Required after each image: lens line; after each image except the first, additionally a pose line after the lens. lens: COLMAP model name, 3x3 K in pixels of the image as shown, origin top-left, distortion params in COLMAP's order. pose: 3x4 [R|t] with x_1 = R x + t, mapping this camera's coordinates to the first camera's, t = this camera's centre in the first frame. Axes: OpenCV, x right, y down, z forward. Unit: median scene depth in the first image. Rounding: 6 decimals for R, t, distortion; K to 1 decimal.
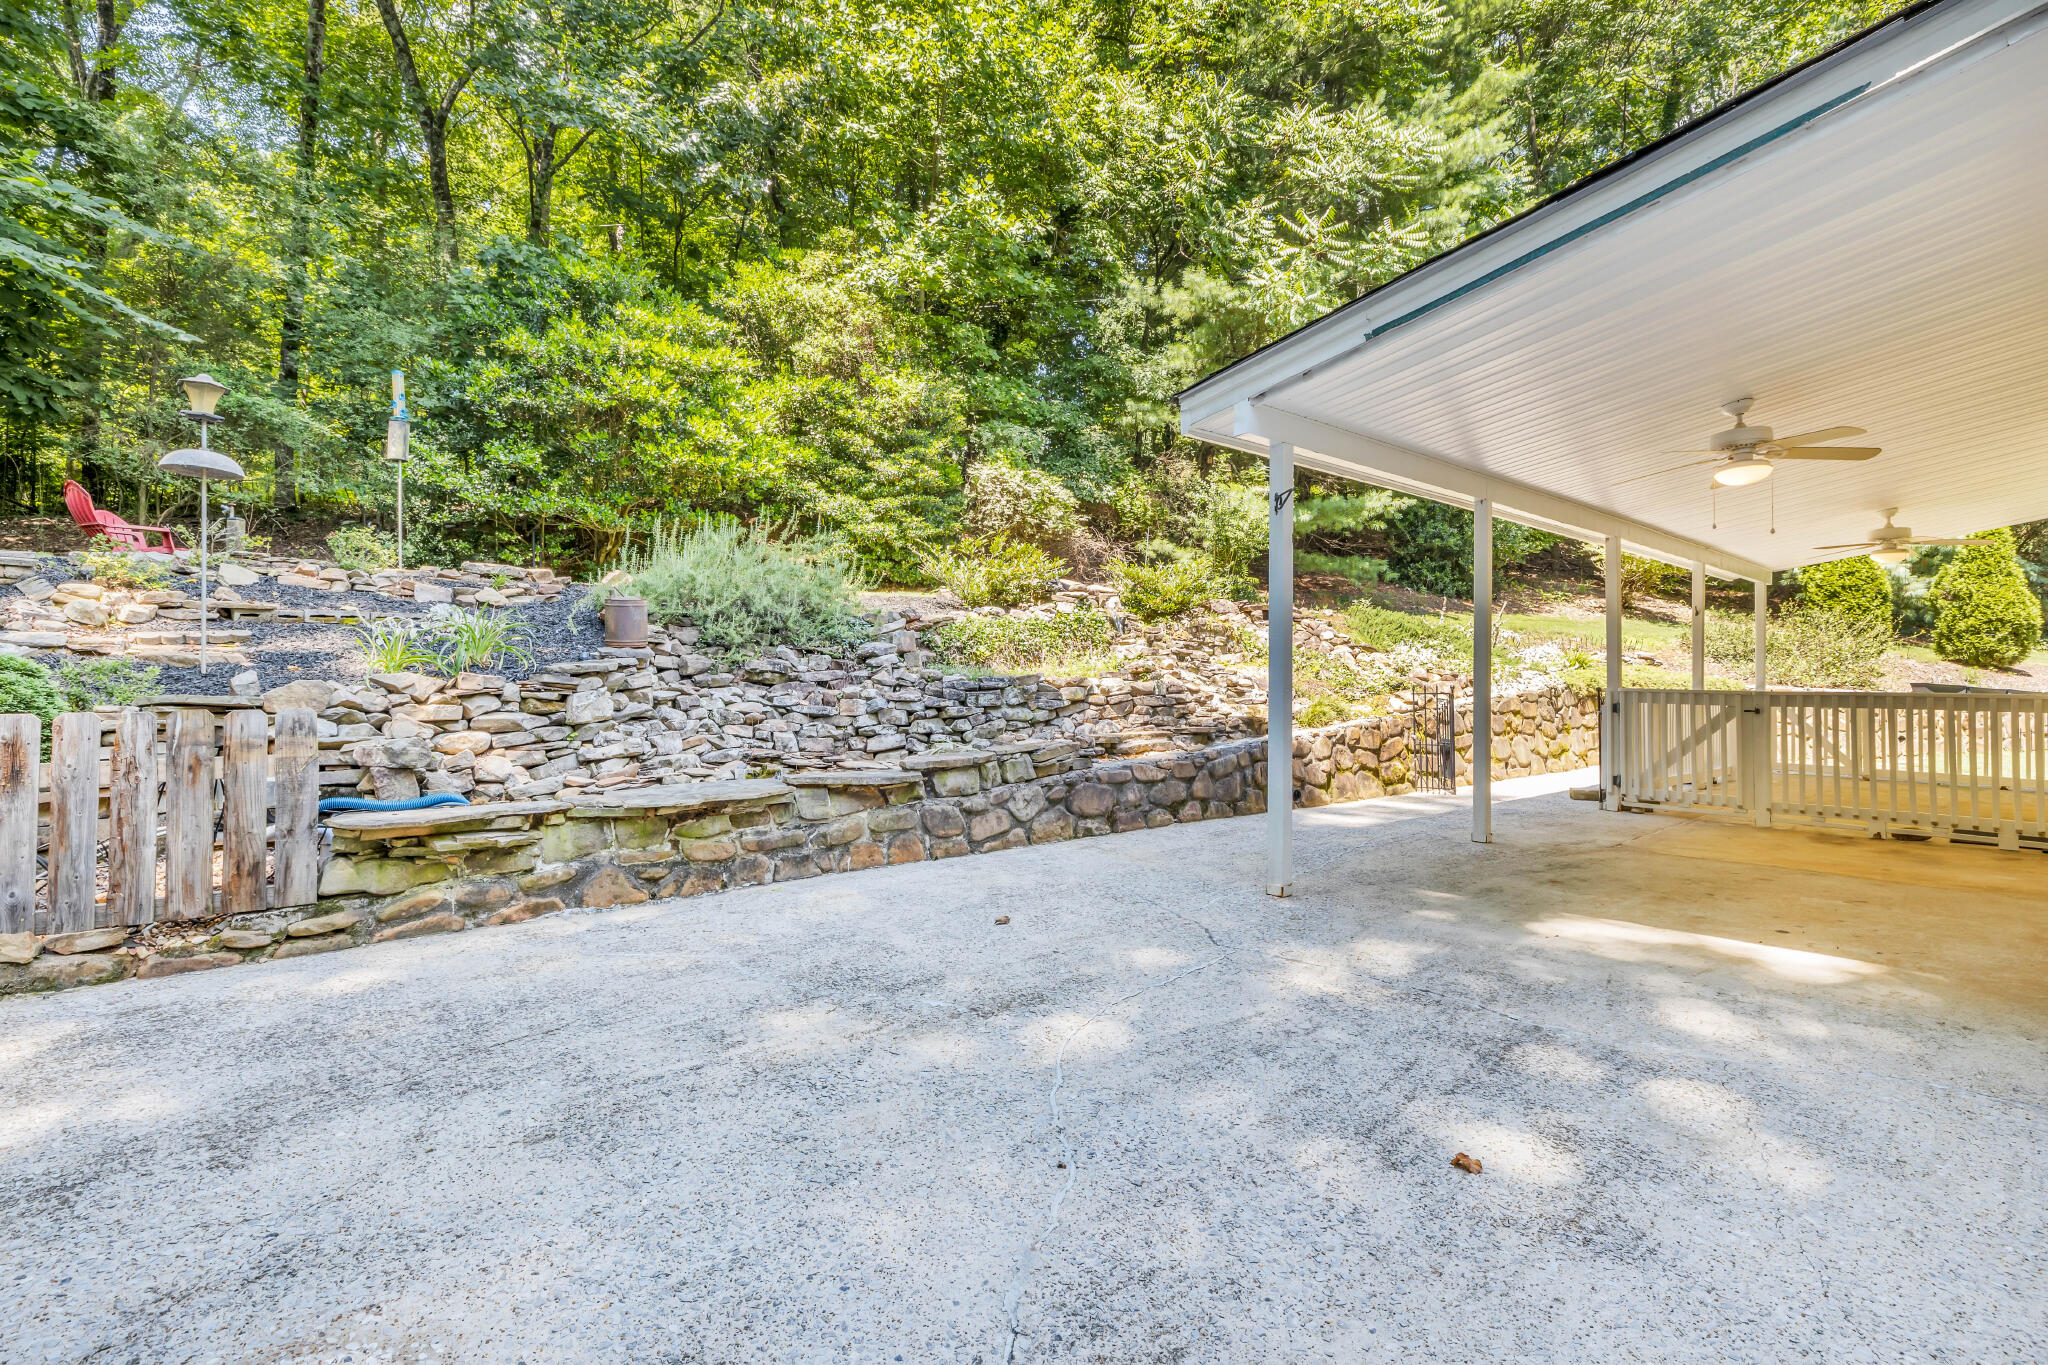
lens RADIAL K [[888.9, 0, 1025.8], [0, 888.9, 626.4], [0, 0, 1]] dist [0.003055, -0.000777]
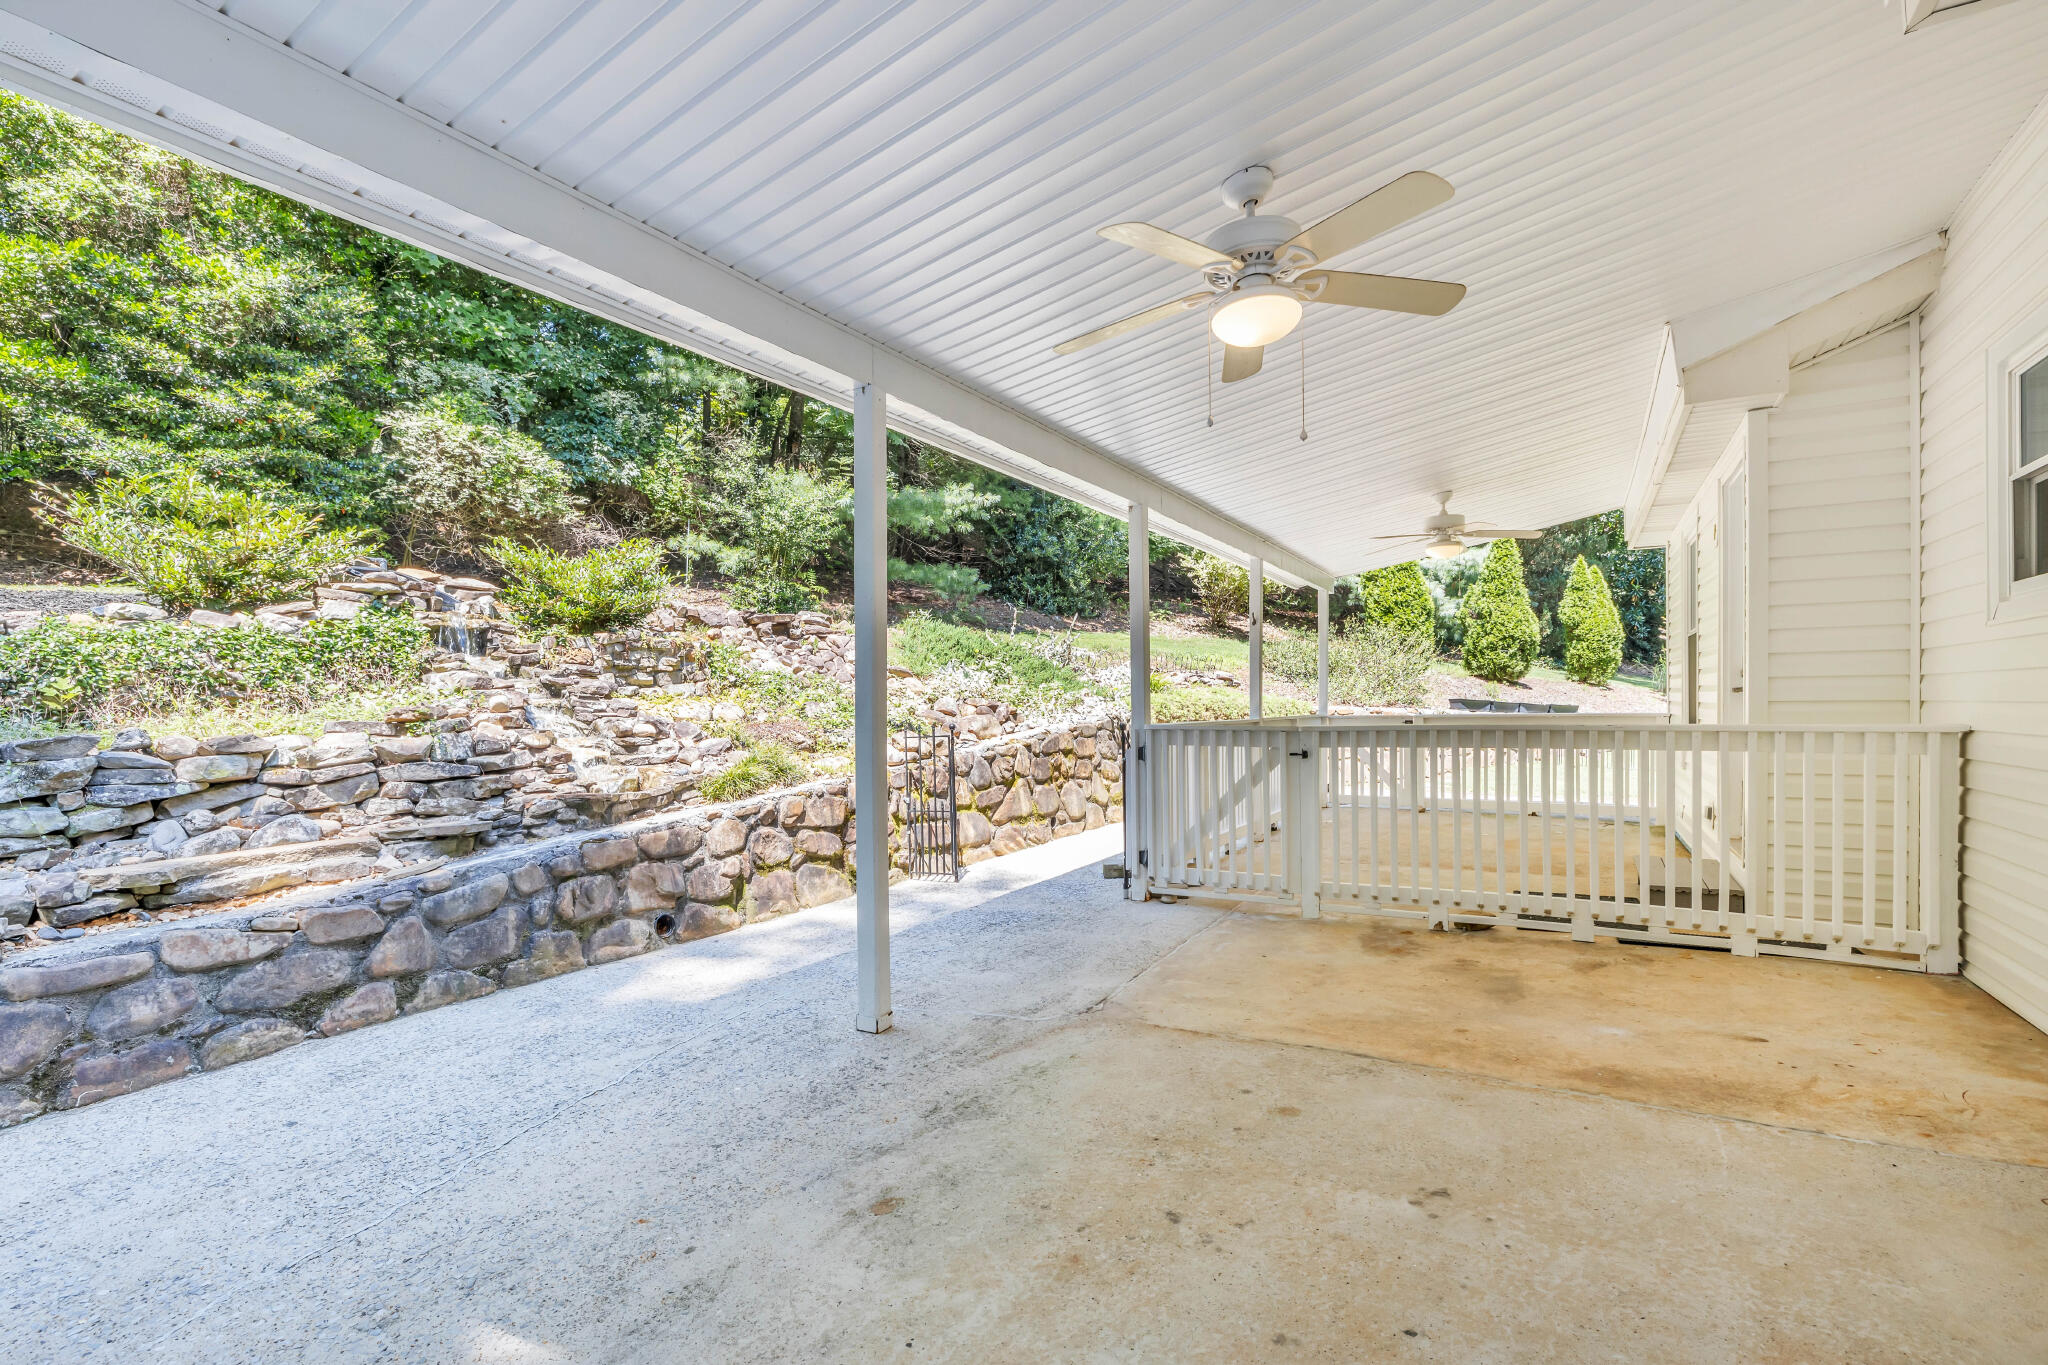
lens RADIAL K [[941.1, 0, 1023.4], [0, 941.1, 679.1], [0, 0, 1]] dist [-0.012878, 0.000271]
pose [[0.933073, -0.016684, 0.359299, 0.158626], [0.006042, 0.999510, 0.030719, 0.005408], [-0.359636, -0.026492, 0.932717, 0.177286]]
